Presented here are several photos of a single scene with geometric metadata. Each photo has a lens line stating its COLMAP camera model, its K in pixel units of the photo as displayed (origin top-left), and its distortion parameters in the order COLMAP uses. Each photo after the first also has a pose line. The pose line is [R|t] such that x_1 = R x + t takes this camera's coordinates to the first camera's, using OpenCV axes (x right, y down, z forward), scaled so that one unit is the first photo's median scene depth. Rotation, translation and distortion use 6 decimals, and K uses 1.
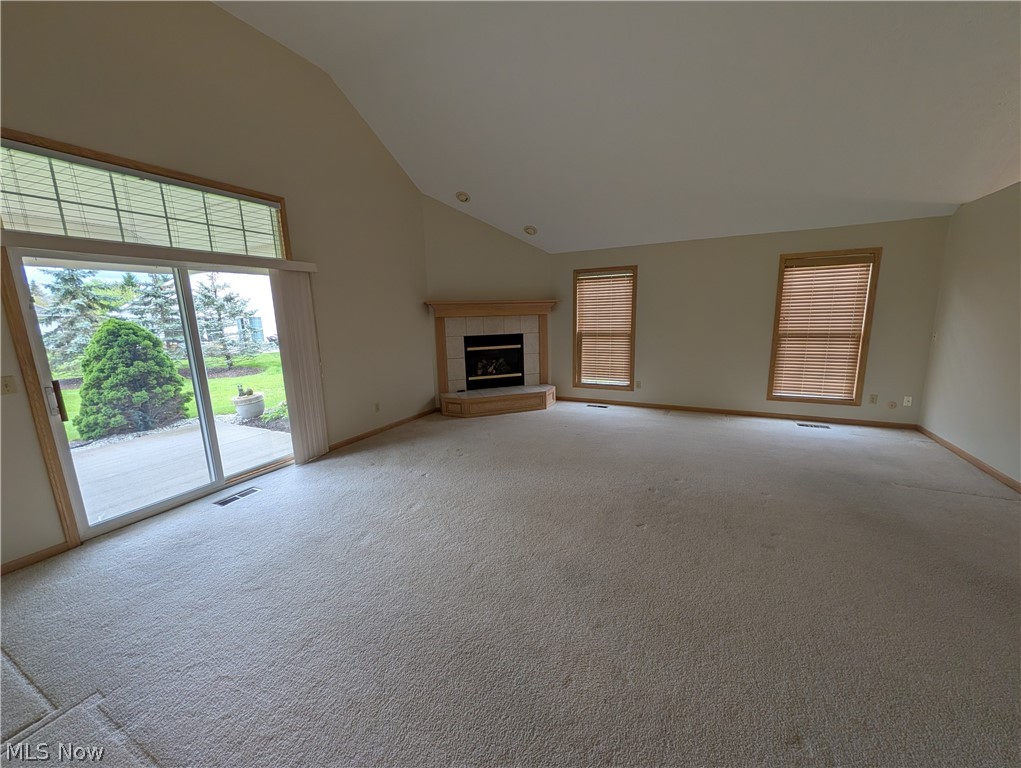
lens RADIAL K [[389.6, 0, 510.5], [0, 389.6, 384.0], [0, 0, 1]] dist [-0.000069, 0.000051]
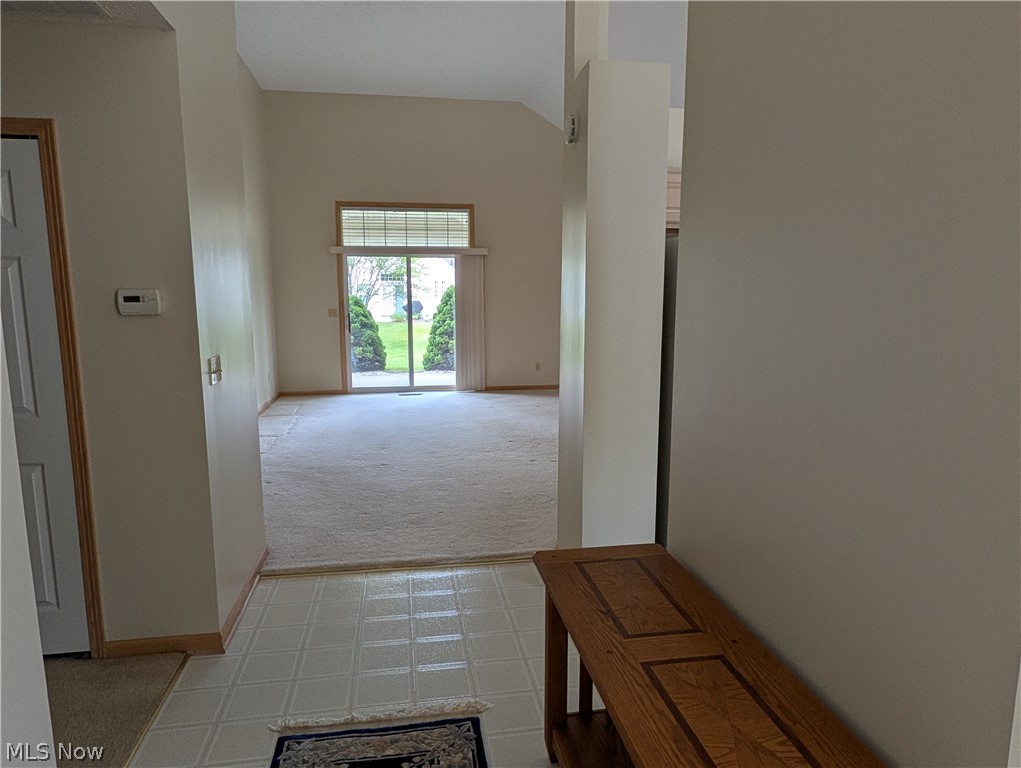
lens RADIAL K [[678.9, 0, 515.6], [0, 678.9, 391.7], [0, 0, 1]] dist [-0.002885, -0.000873]
pose [[0.597806, 0.148461, -0.787774, 1.548487], [-0.160241, 0.984999, 0.064030, 0.017823], [0.785462, 0.087956, 0.612628, -0.345935]]
